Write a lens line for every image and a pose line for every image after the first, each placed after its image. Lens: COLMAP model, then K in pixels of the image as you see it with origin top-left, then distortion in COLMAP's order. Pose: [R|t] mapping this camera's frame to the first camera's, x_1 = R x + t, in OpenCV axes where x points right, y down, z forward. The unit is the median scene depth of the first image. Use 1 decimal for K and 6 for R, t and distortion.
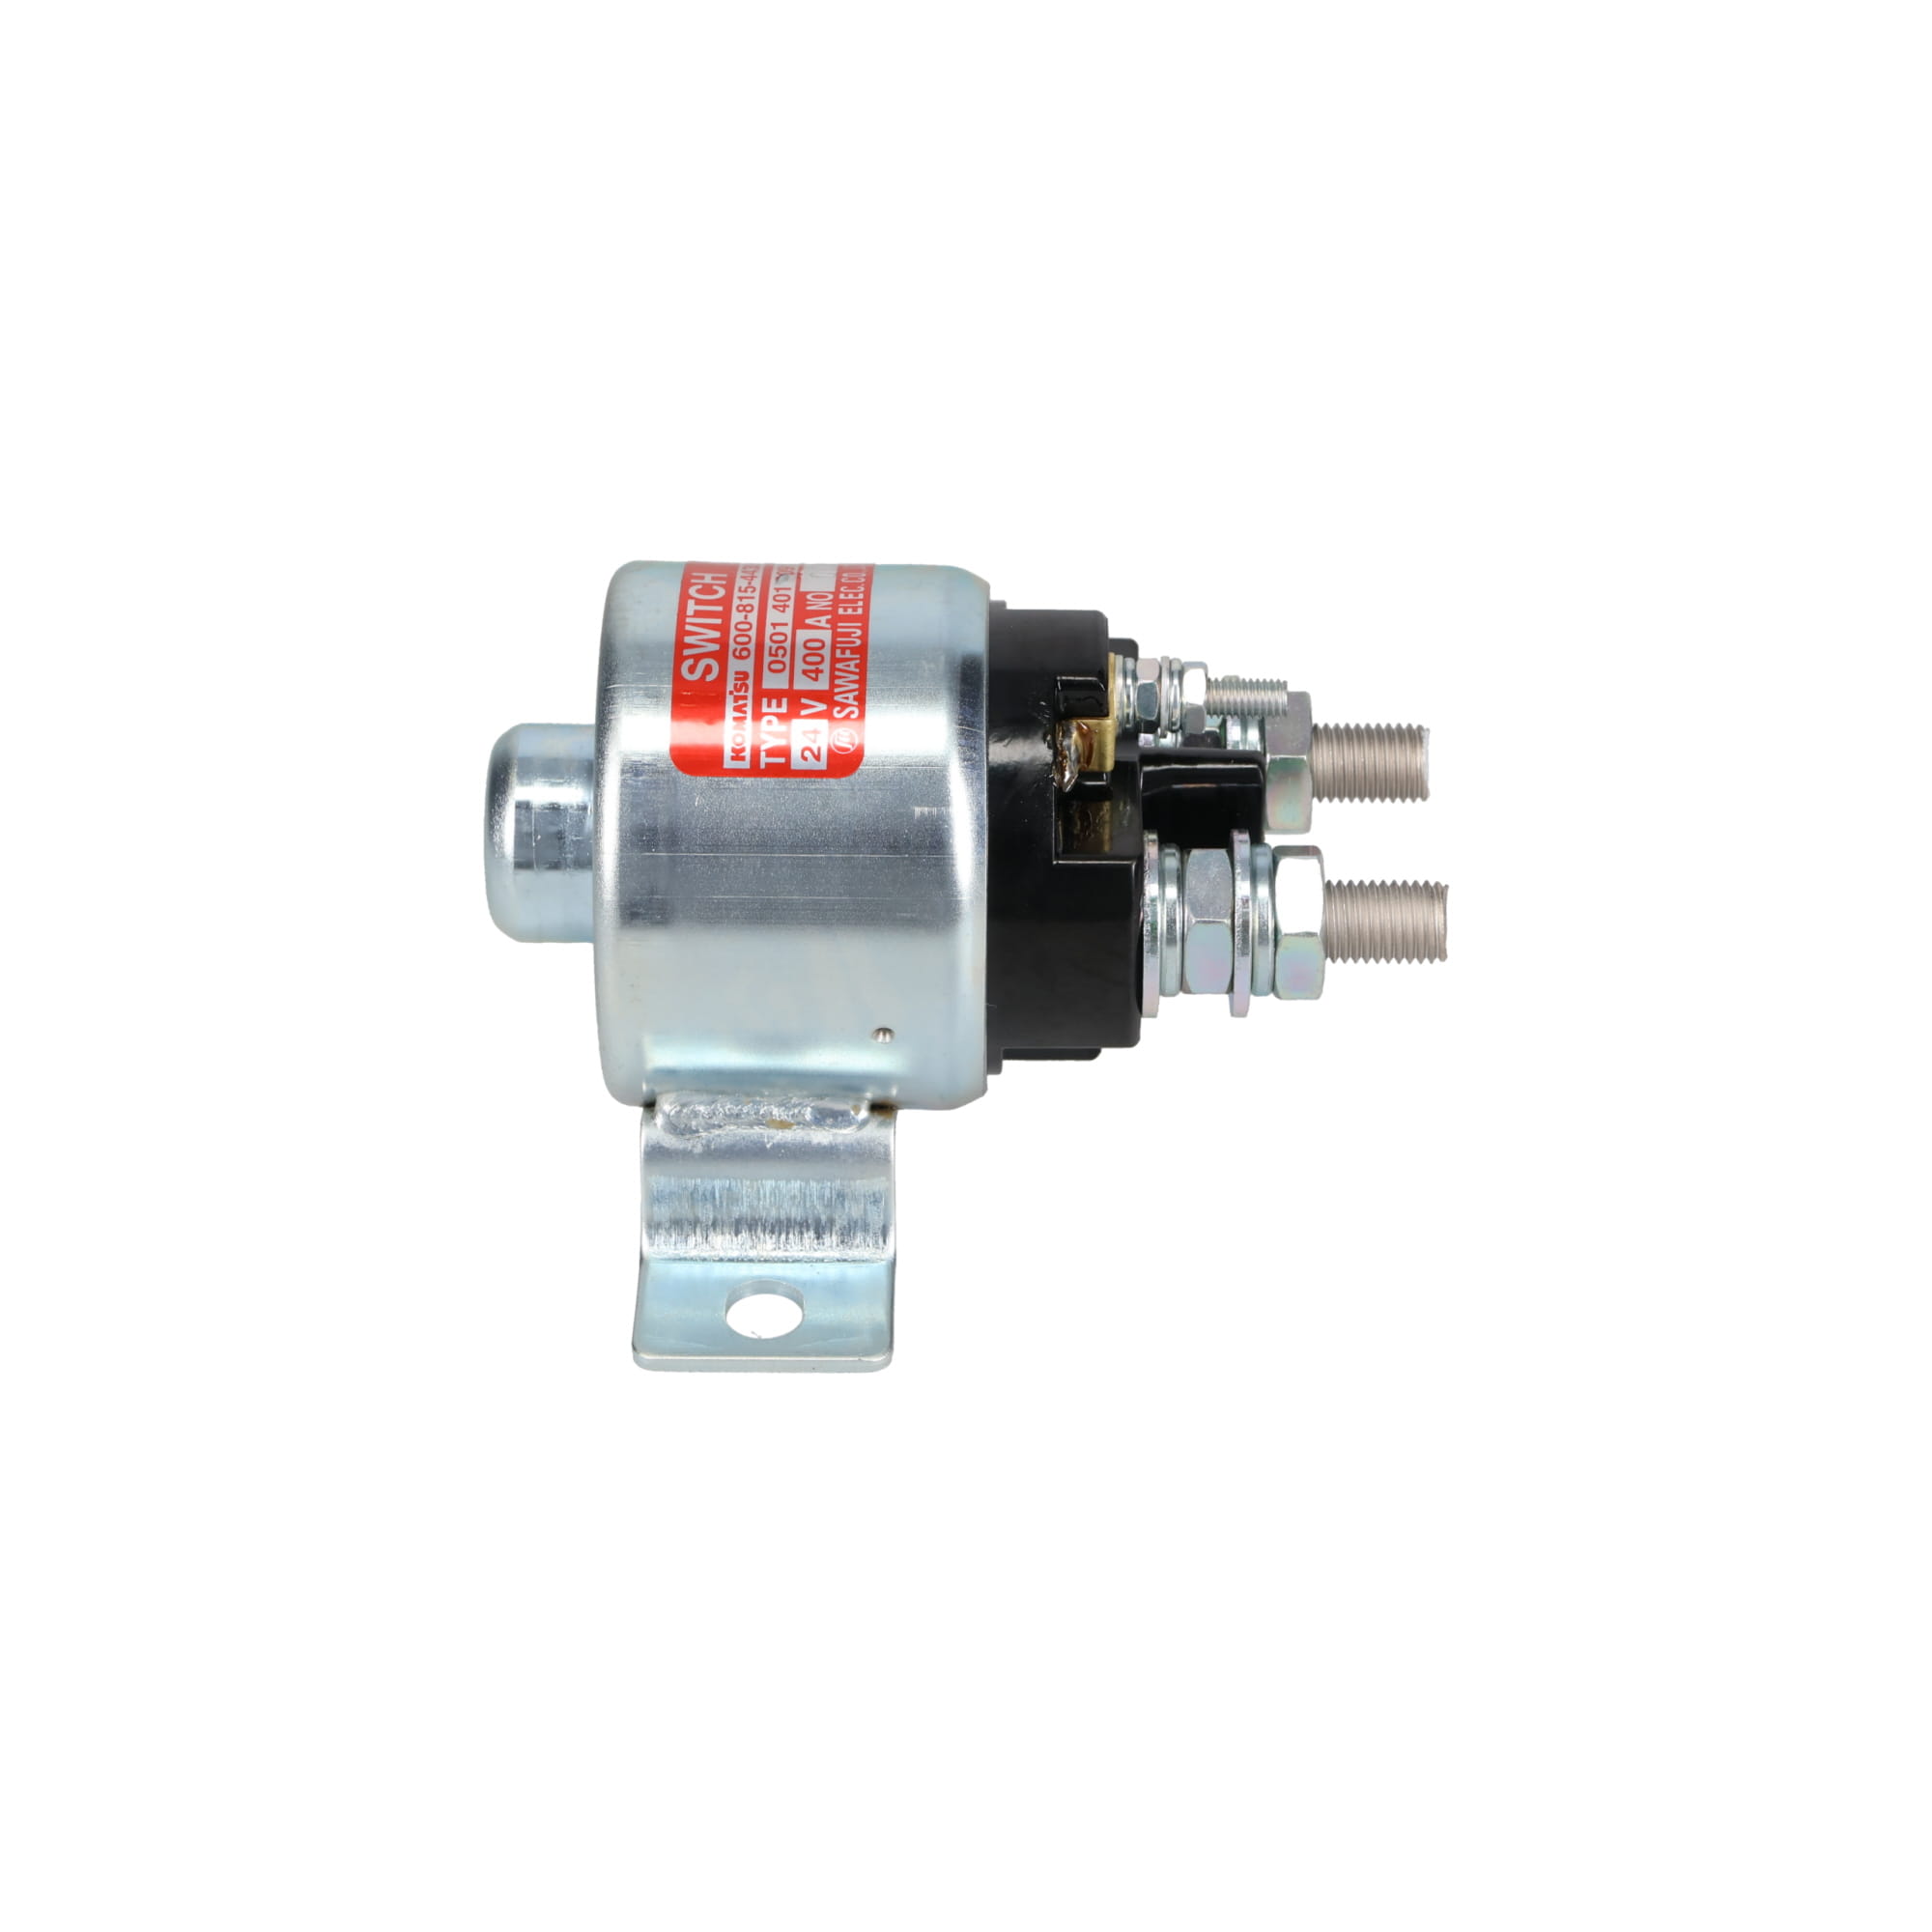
lens RADIAL K [[6177.3, 0, 966.2], [0, 6177.3, 965.7], [0, 0, 1]] dist [-0.311260, 0.000000]
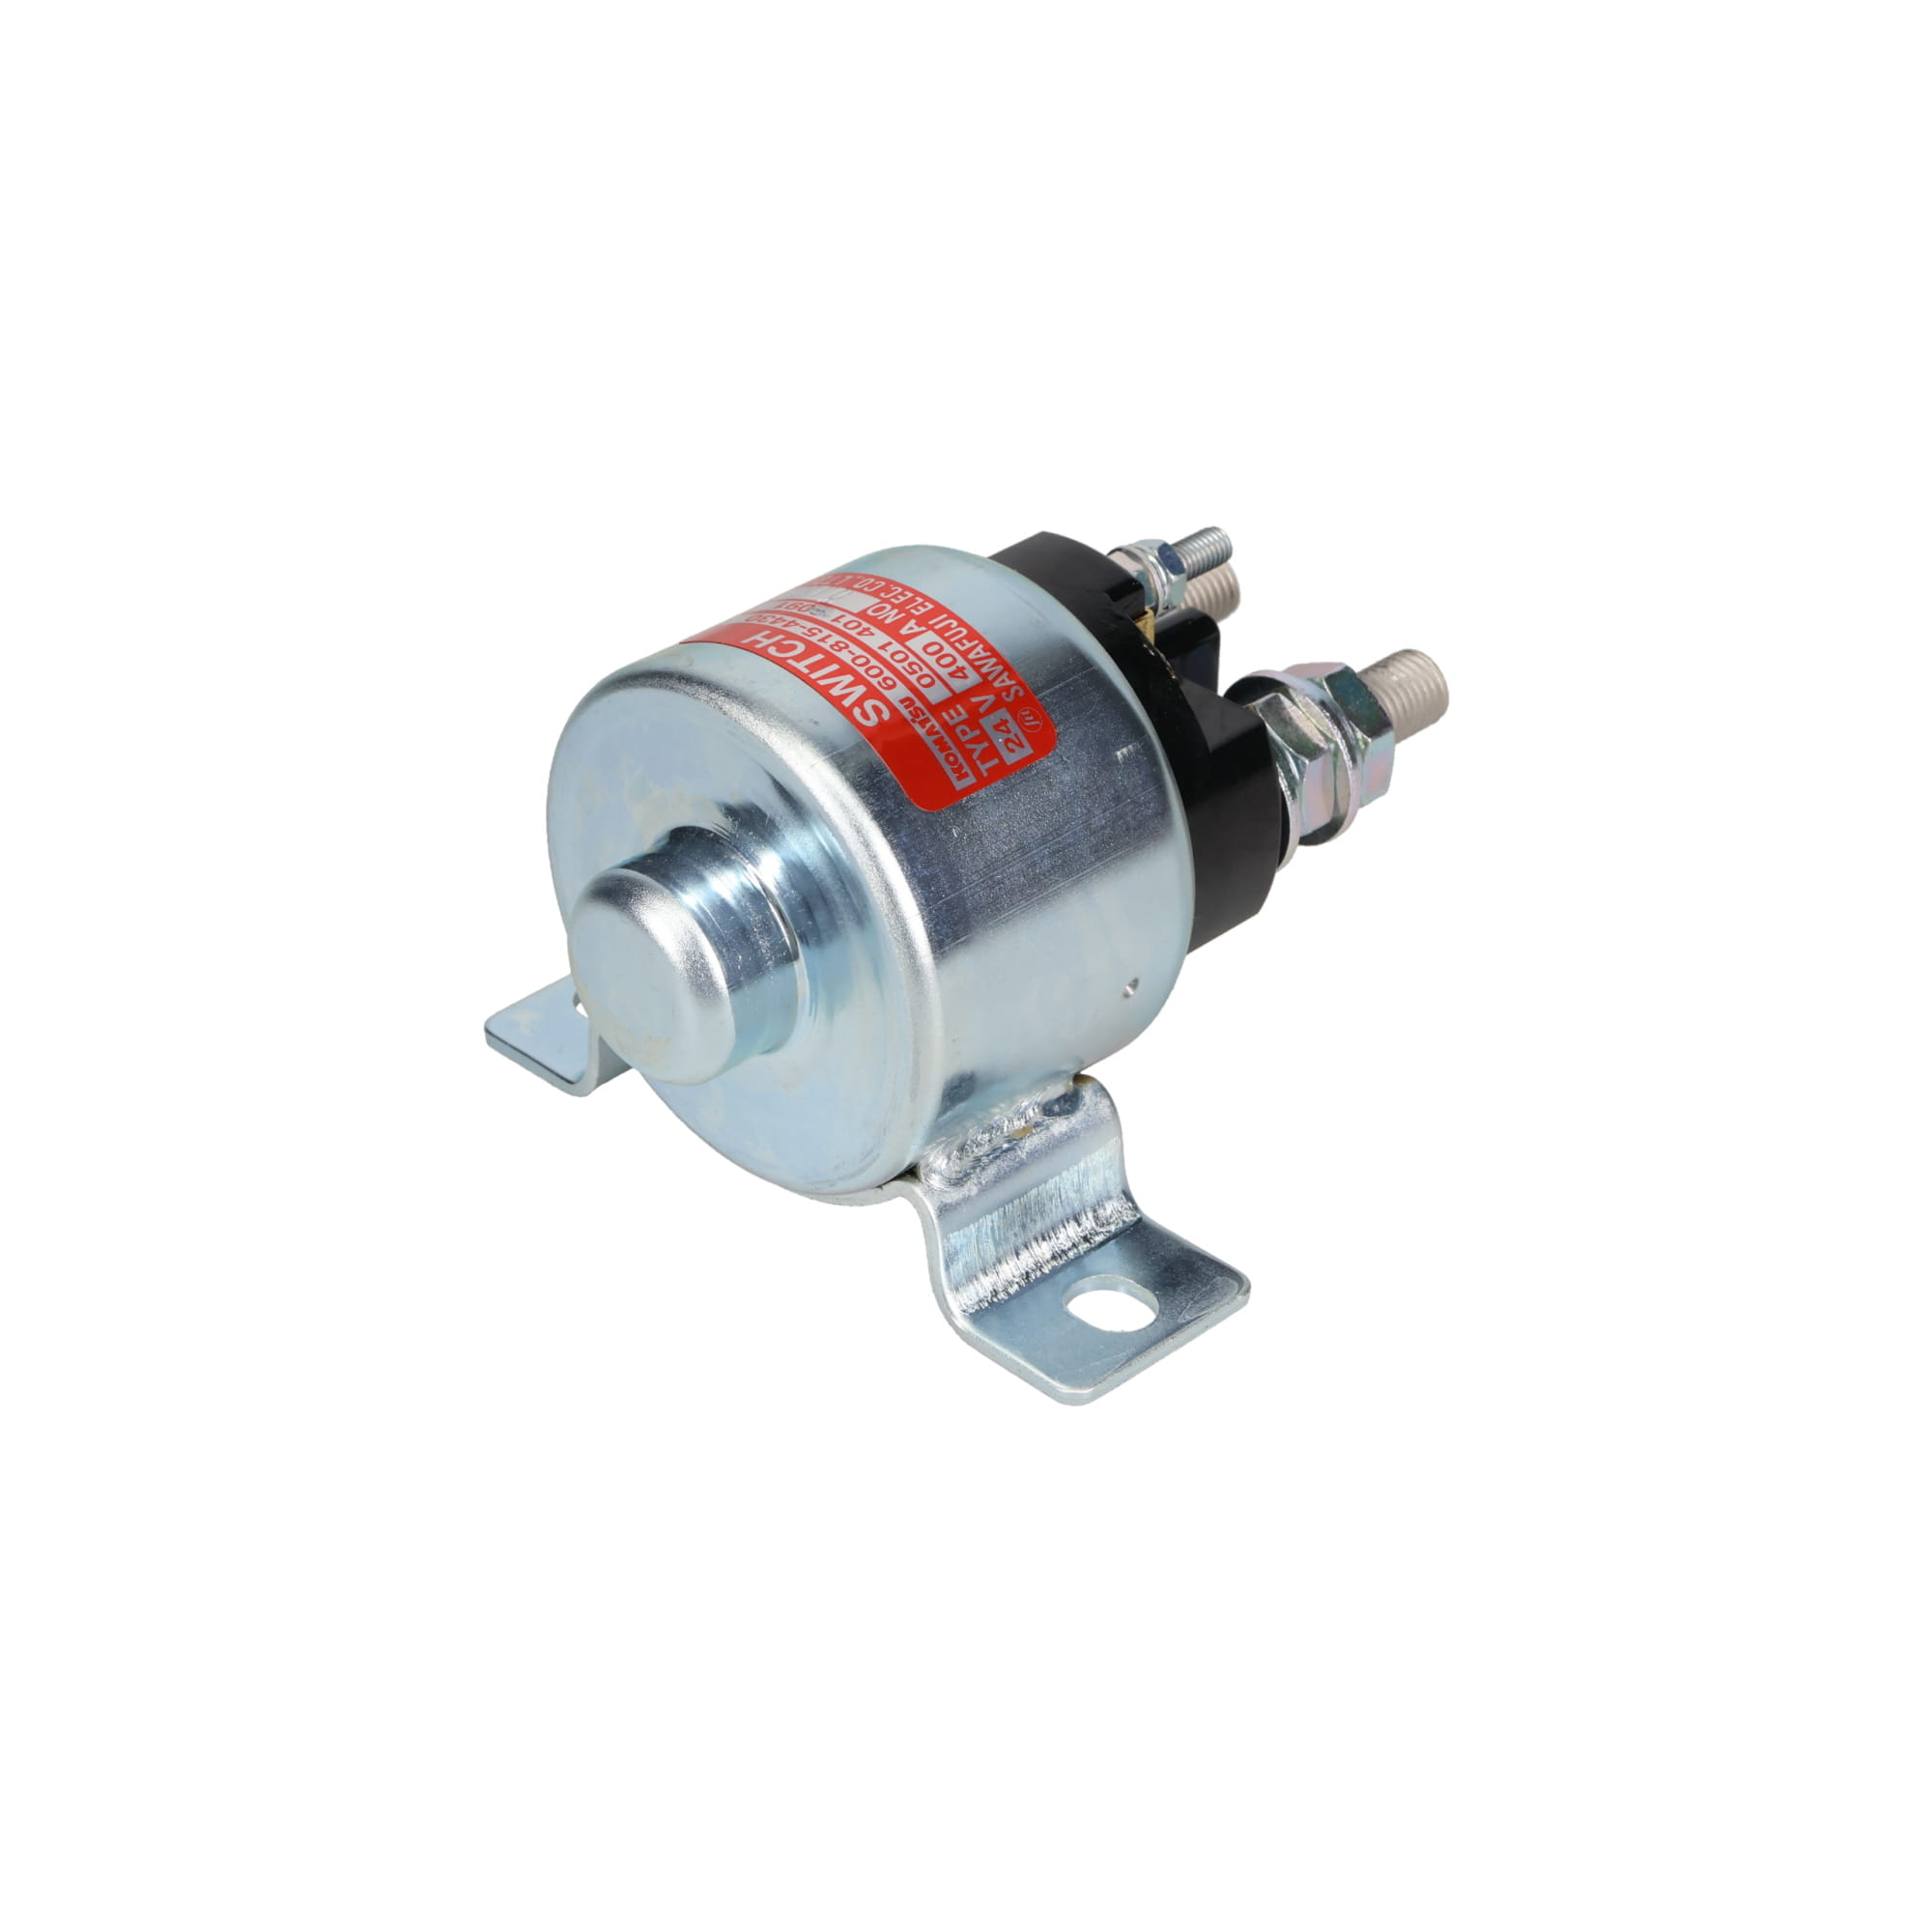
lens RADIAL K [[6177.3, 0, 967.0], [0, 6177.3, 966.1], [0, 0, 1]] dist [-0.311260, 0.000000]
pose [[0.710680, -0.396720, 0.580988, -0.599804], [0.398360, 0.907613, 0.132467, -0.132226], [-0.579865, 0.137300, 0.803060, 0.225008]]
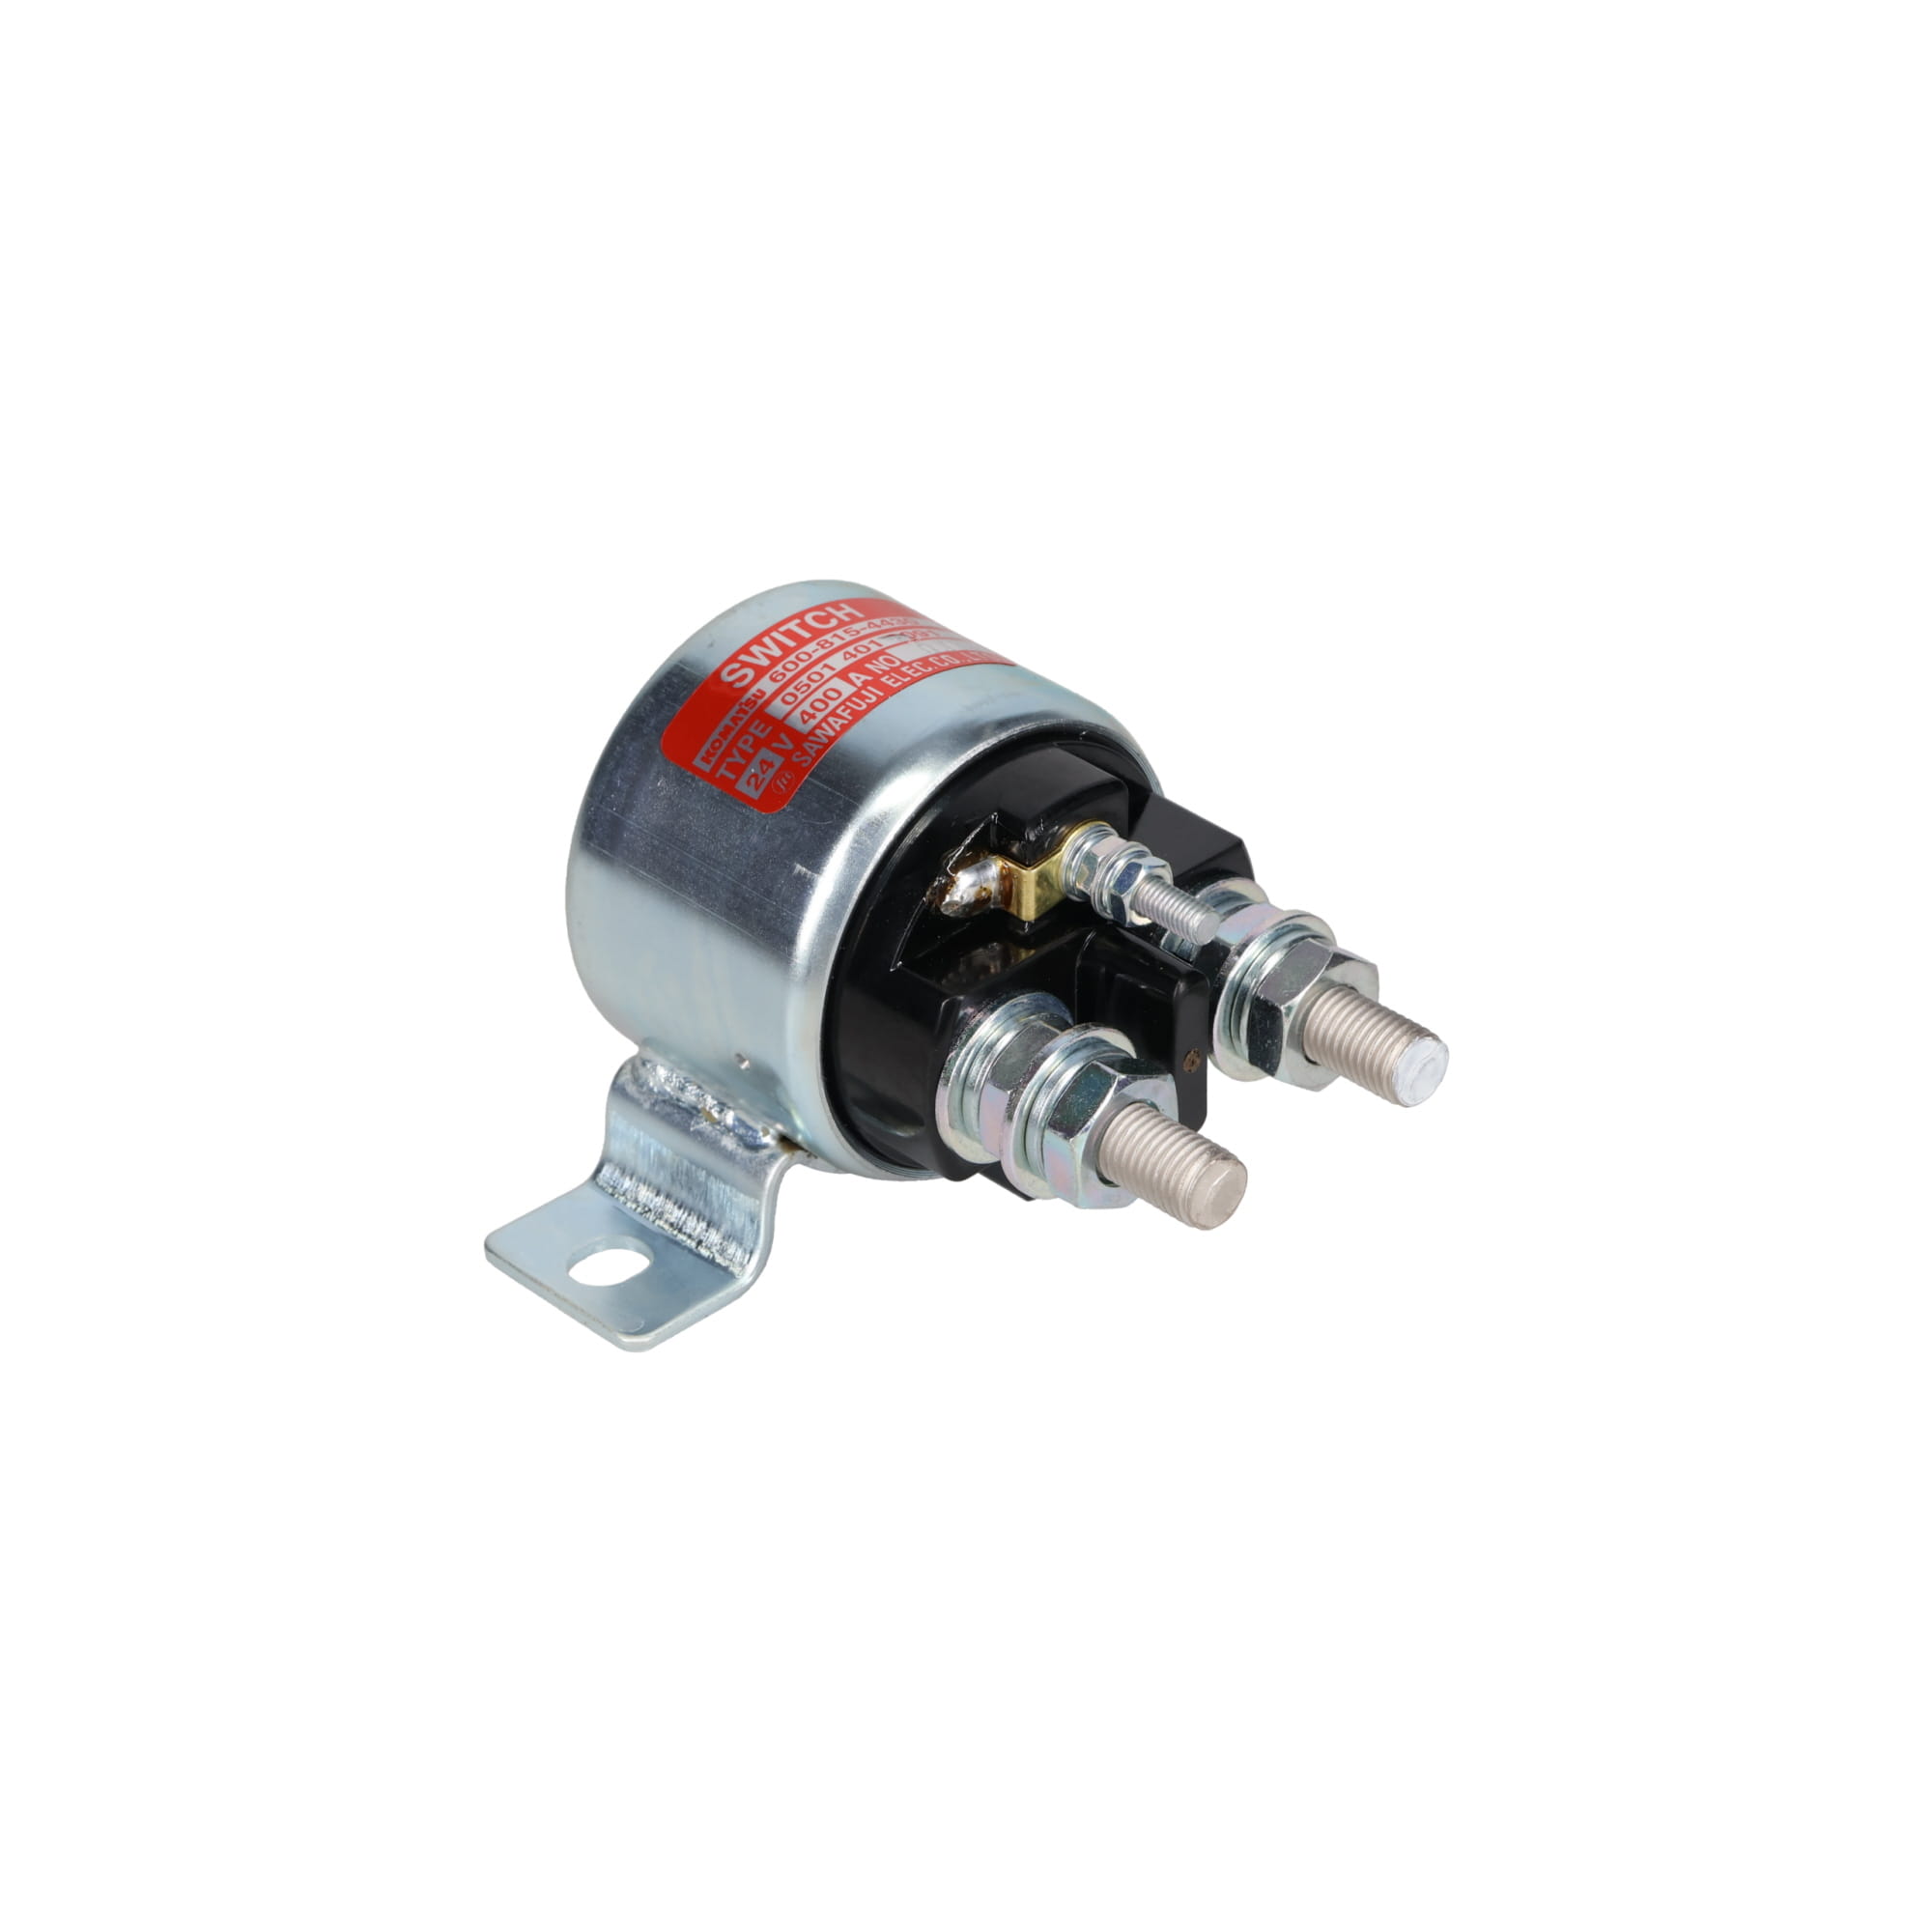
lens RADIAL K [[6177.3, 0, 965.2], [0, 6177.3, 966.3], [0, 0, 1]] dist [-0.311260, 0.000000]
pose [[0.706639, 0.386131, -0.592928, 0.627288], [-0.392670, 0.911096, 0.125356, -0.149436], [0.588619, 0.144243, 0.795438, 0.184932]]
